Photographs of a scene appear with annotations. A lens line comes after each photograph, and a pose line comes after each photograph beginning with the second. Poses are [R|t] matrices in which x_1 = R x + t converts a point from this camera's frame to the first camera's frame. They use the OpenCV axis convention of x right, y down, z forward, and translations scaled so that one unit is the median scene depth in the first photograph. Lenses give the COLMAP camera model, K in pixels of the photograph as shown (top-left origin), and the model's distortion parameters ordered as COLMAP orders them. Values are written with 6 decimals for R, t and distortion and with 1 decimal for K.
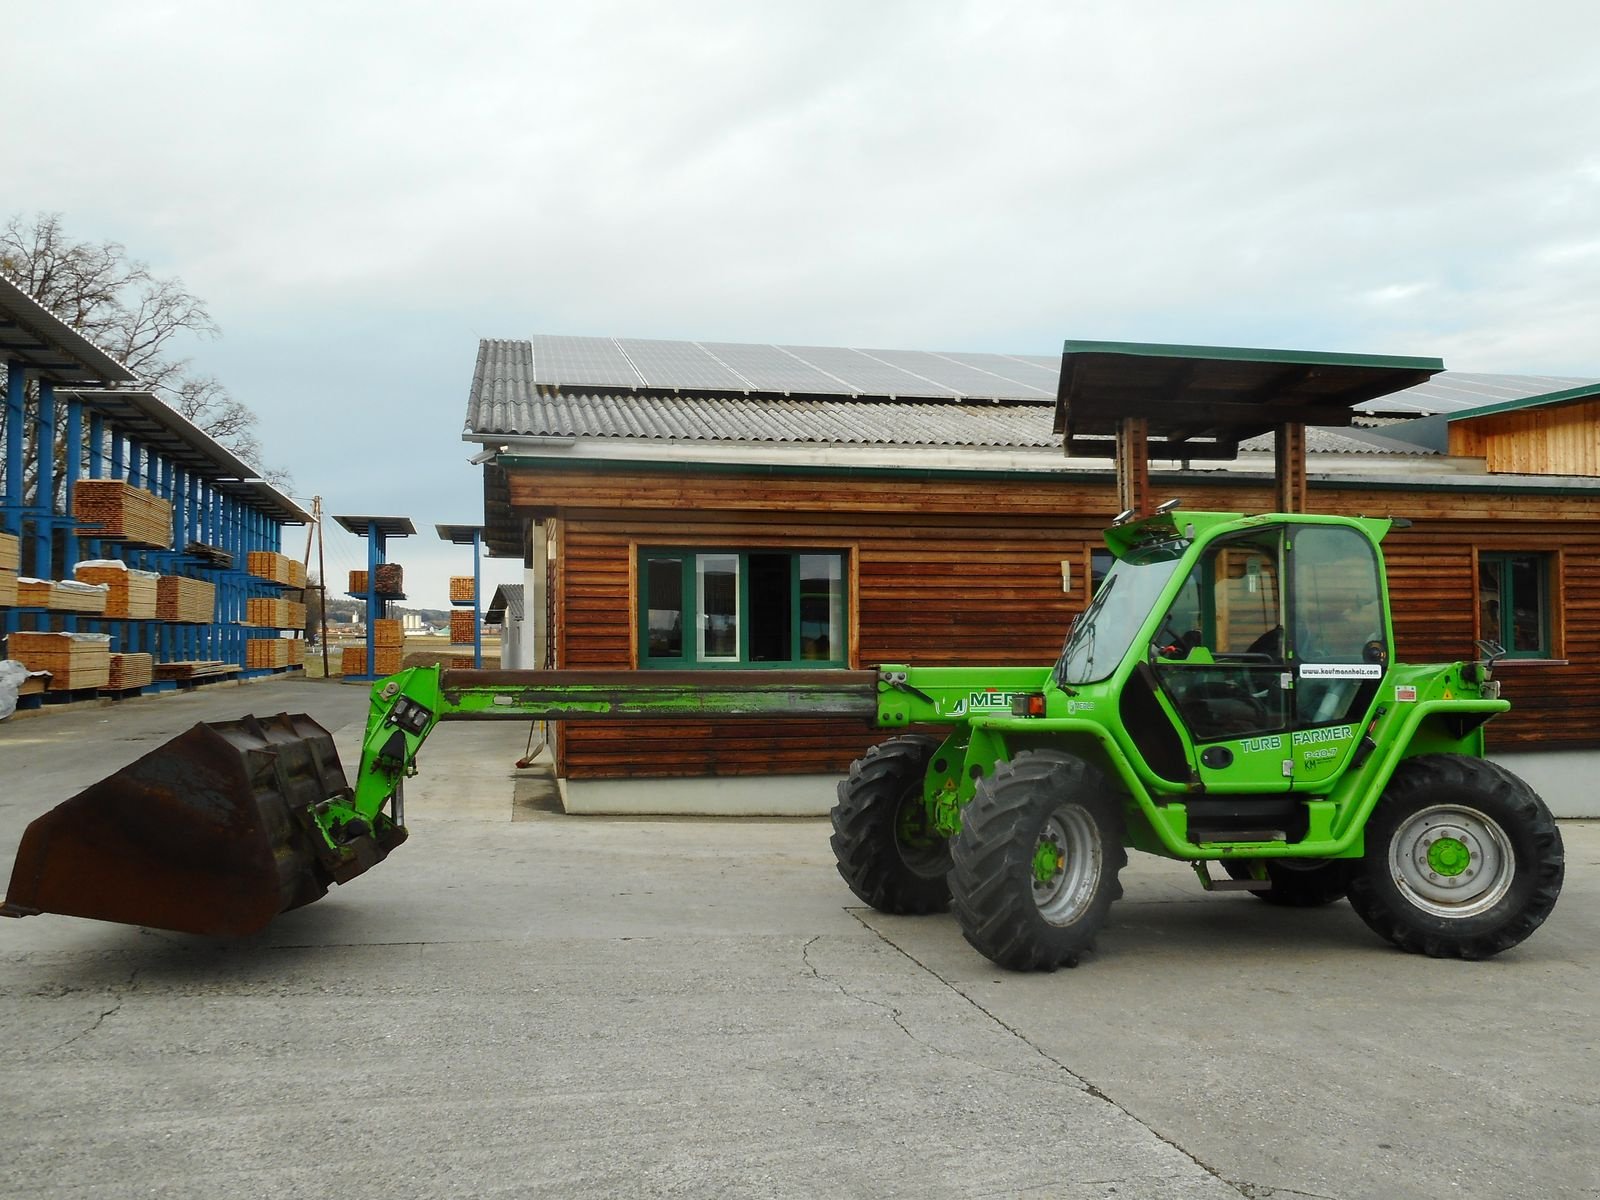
lens RADIAL K [[1382.9, 0, 802.3], [0, 1382.9, 563.4], [0, 0, 1]] dist [-0.056981, 0.009254]
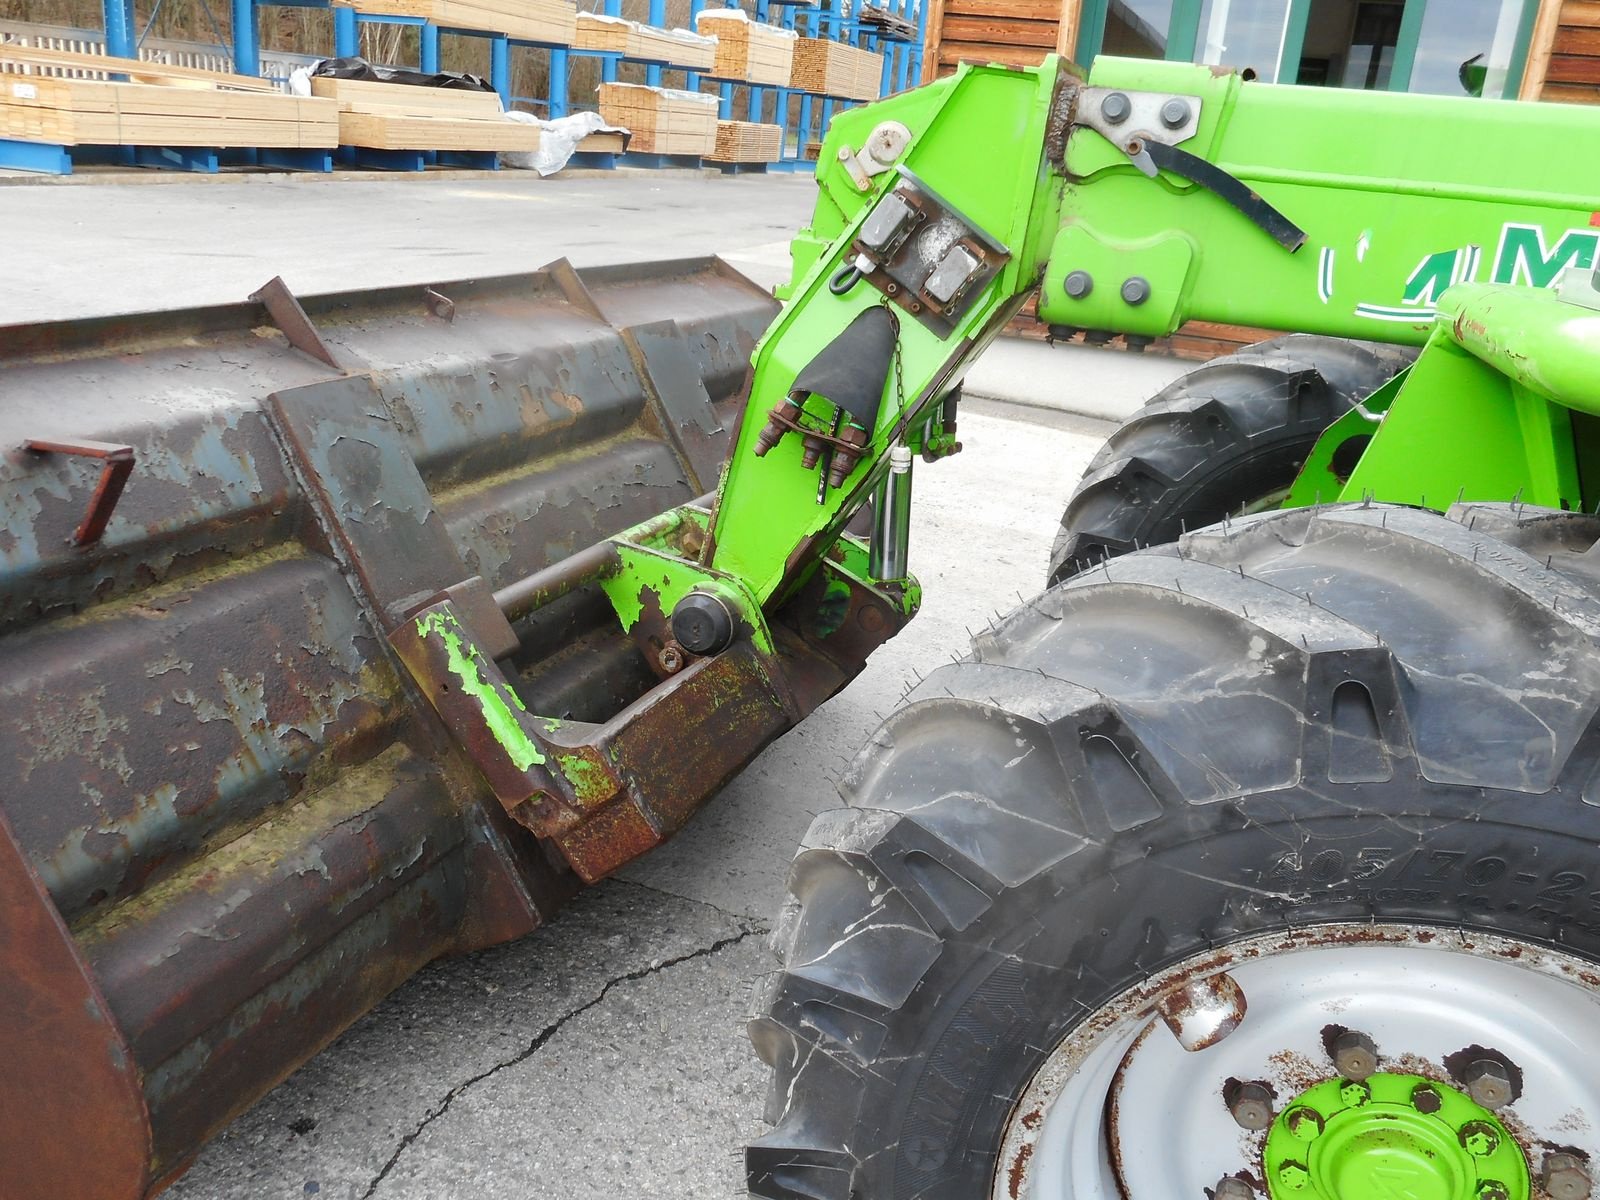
lens RADIAL K [[1345.5, 0, 788.9], [0, 1345.5, 600.7], [0, 0, 1]] dist [-0.019798, 0.003799]
pose [[0.839607, 0.246551, -0.484018, 0.087724], [-0.055150, 0.925145, 0.375587, 0.050561], [0.540388, -0.288651, 0.790355, 0.459858]]
